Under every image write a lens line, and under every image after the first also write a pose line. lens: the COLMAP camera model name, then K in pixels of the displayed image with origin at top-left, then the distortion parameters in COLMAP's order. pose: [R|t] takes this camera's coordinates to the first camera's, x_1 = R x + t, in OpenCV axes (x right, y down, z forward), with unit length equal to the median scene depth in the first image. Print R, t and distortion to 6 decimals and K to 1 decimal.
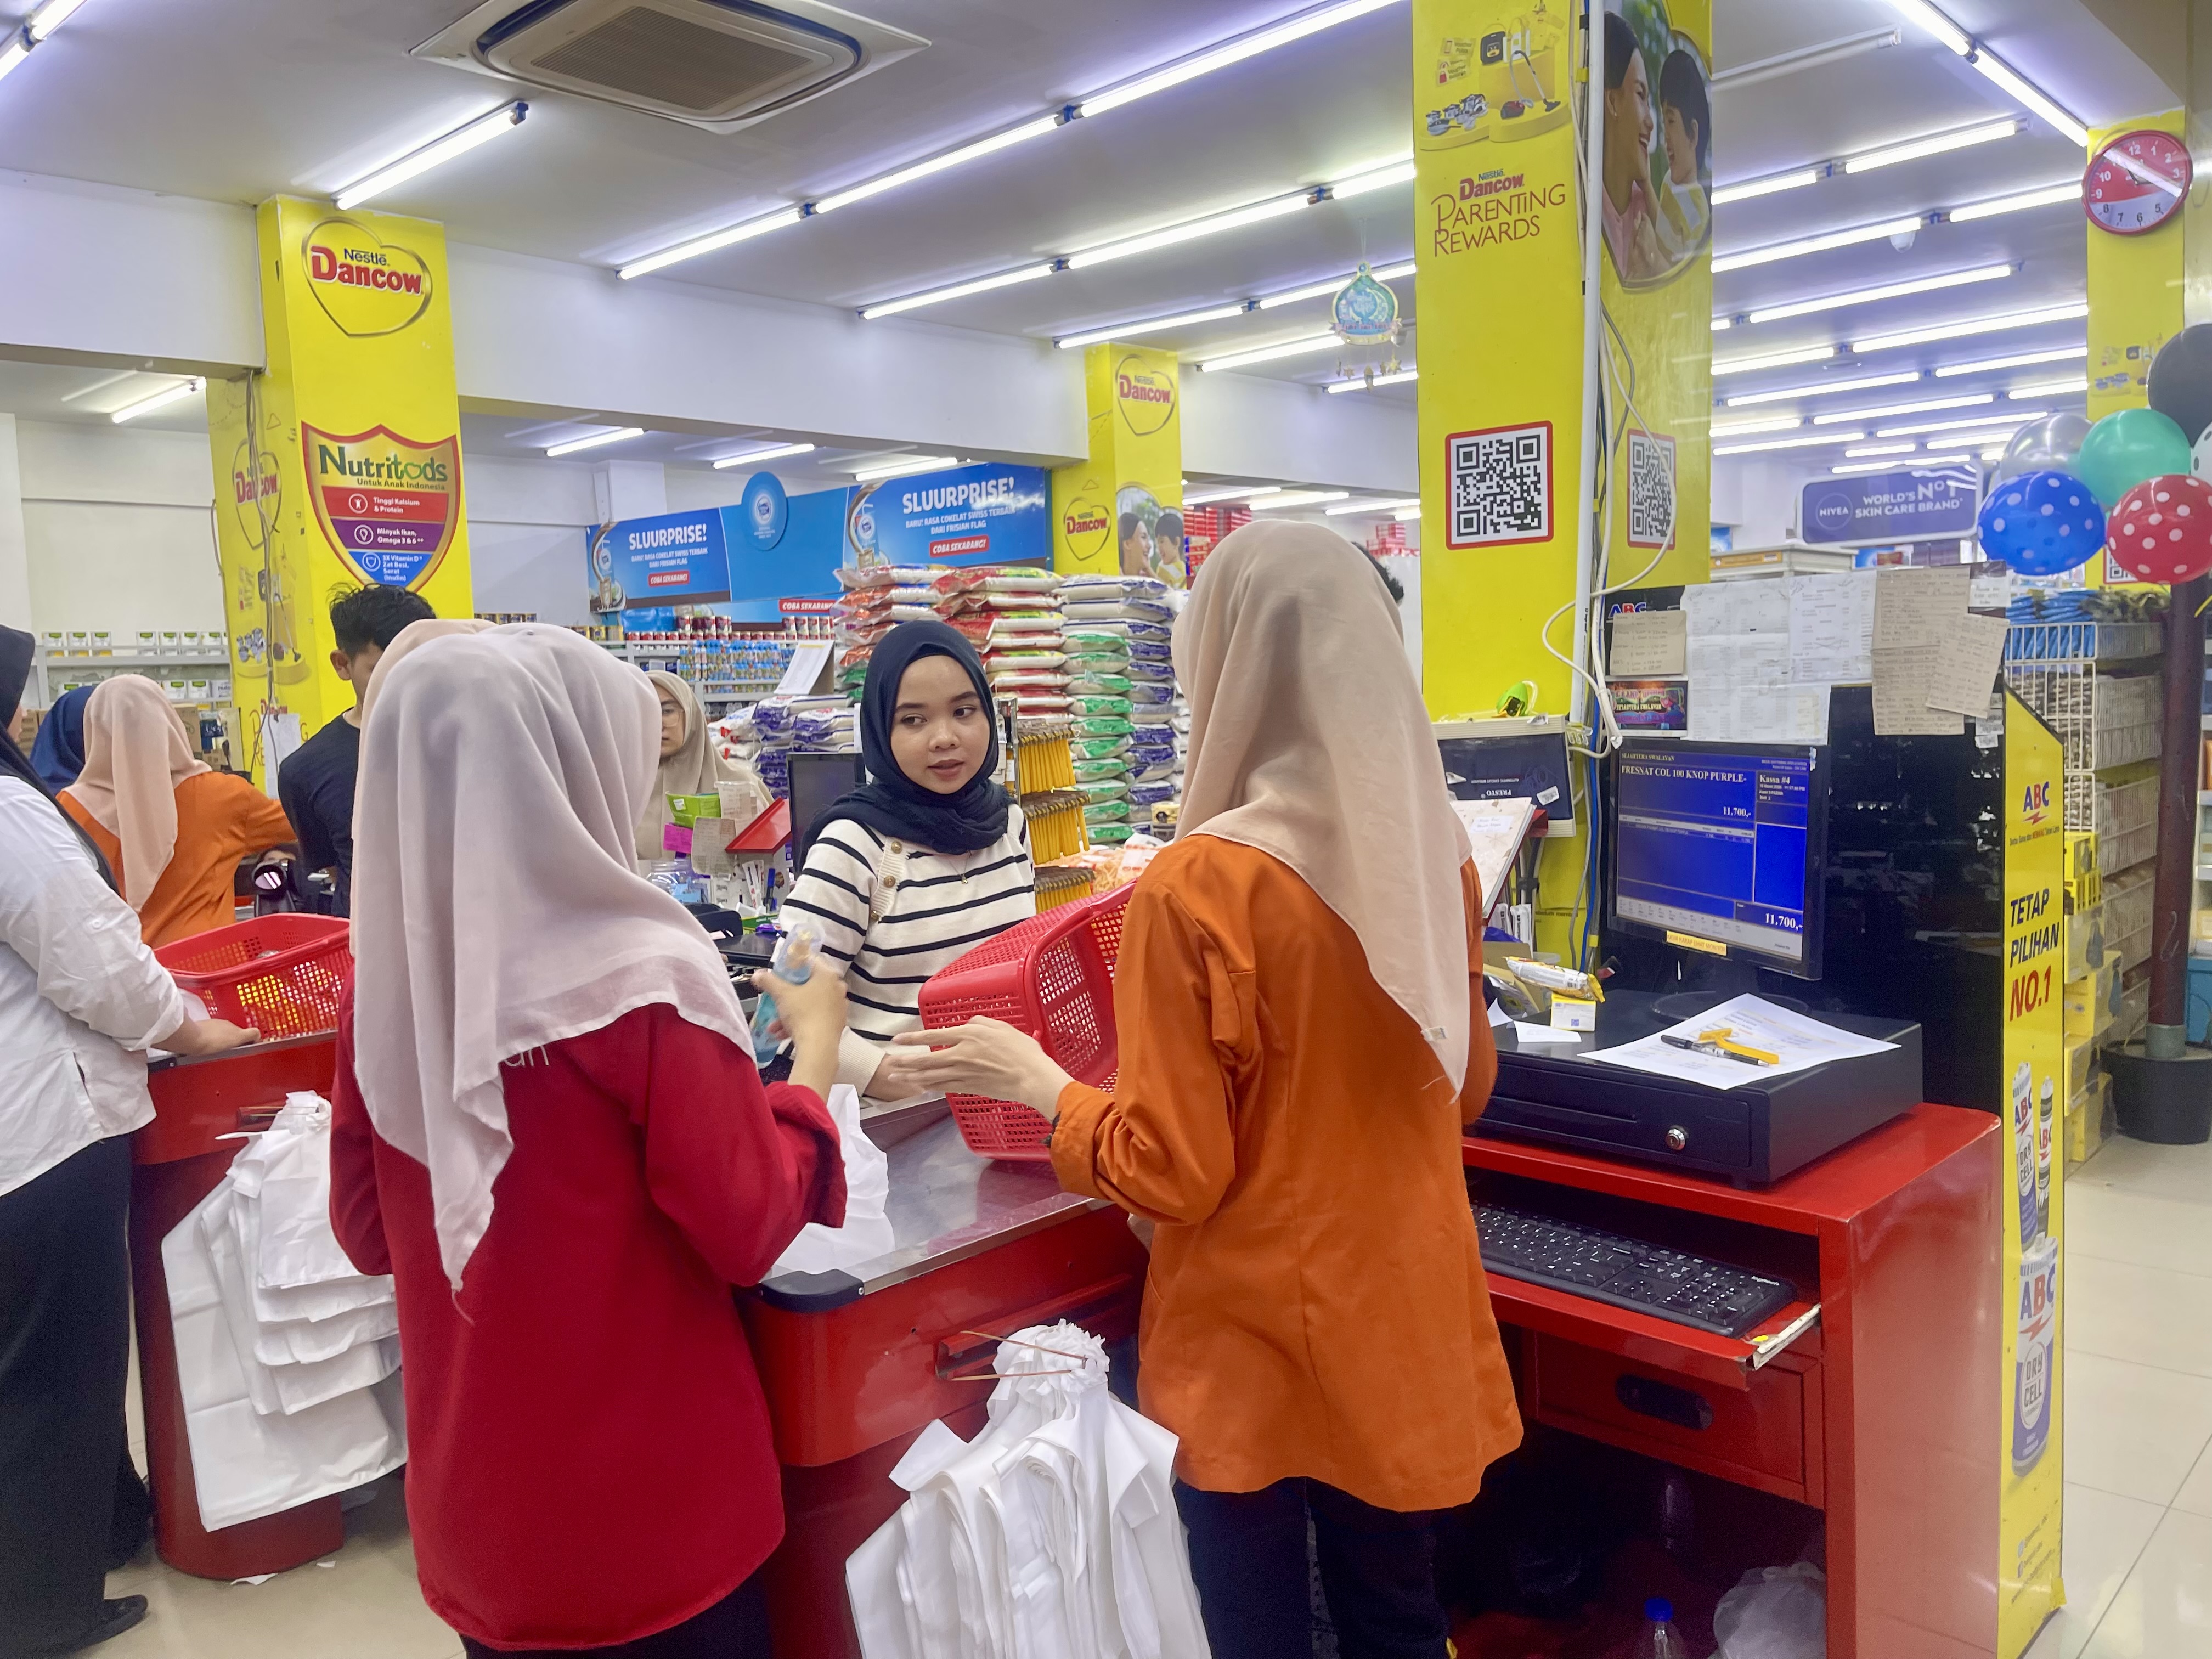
lens RADIAL K [[1676.3, 0, 1108.1], [0, 1676.3, 832.6], [0, 0, 1]] dist [0.047646, -0.043225]
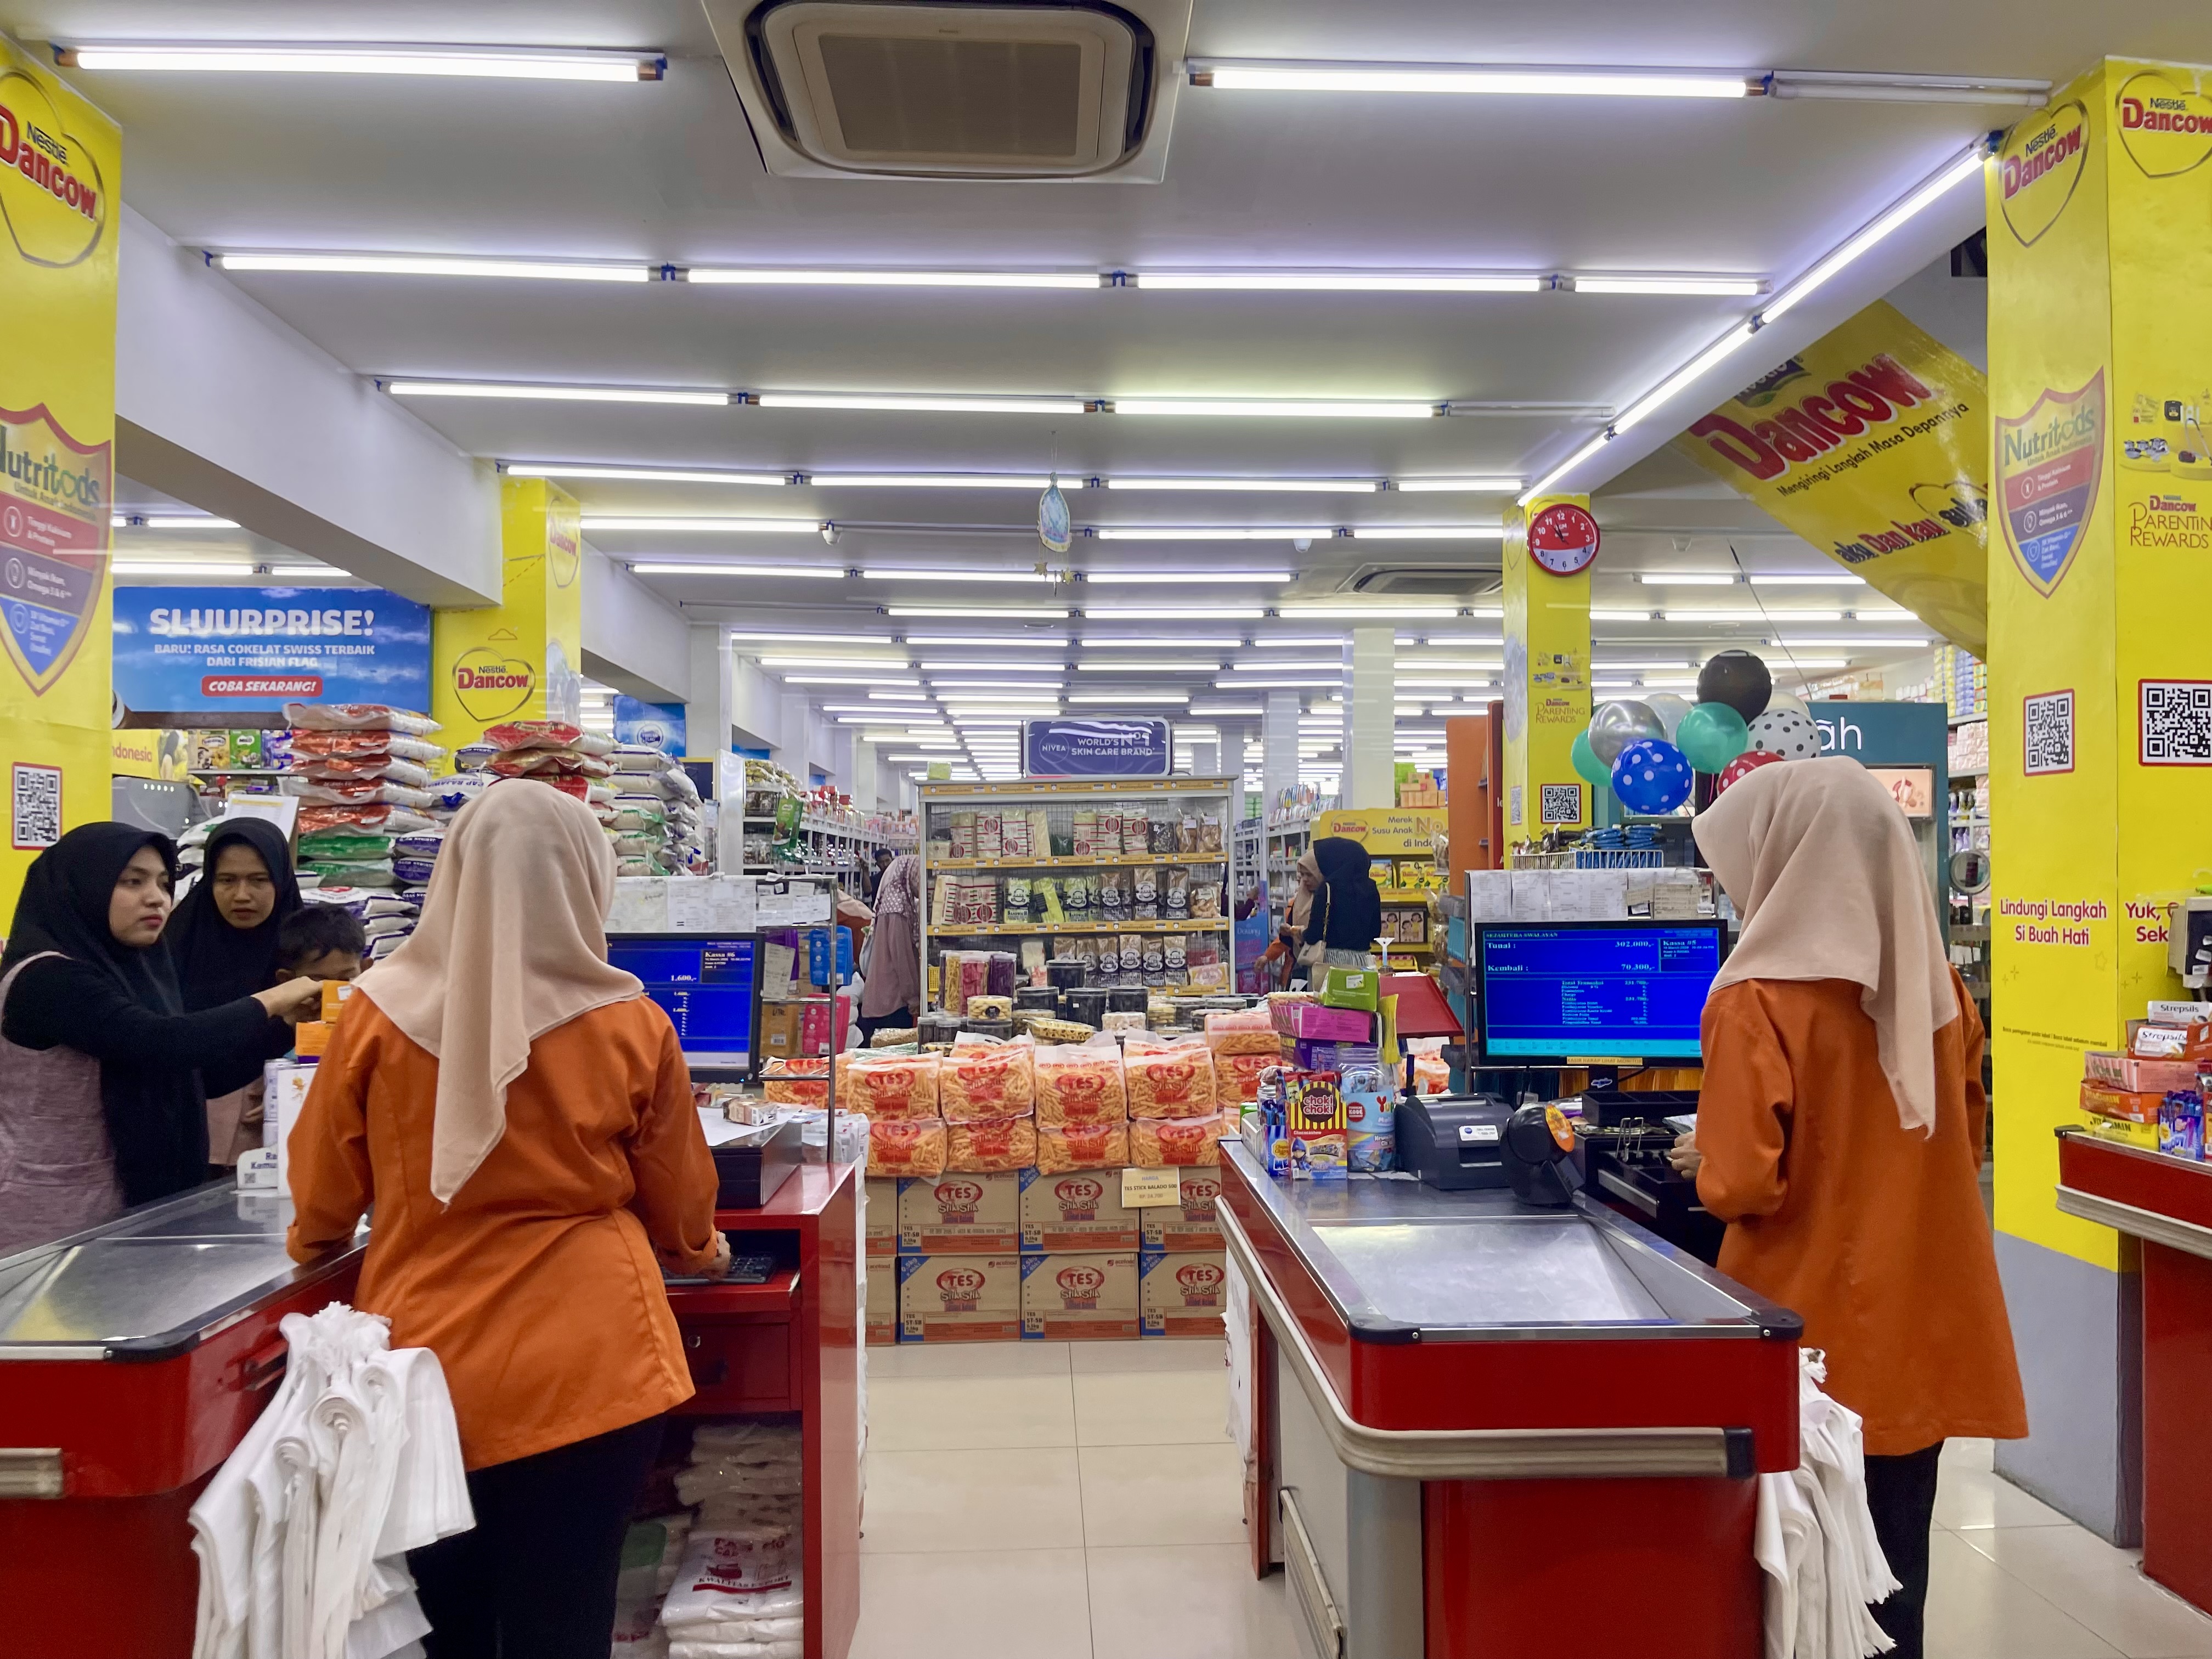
lens RADIAL K [[1676.3, 0, 1109.0], [0, 1676.3, 835.7], [0, 0, 1]] dist [0.047646, -0.043225]
pose [[0.697646, 0.053768, 0.714422, -1.297463], [0.039201, 0.992821, -0.113001, 0.001661], [-0.715369, 0.106841, 0.690530, 0.679627]]
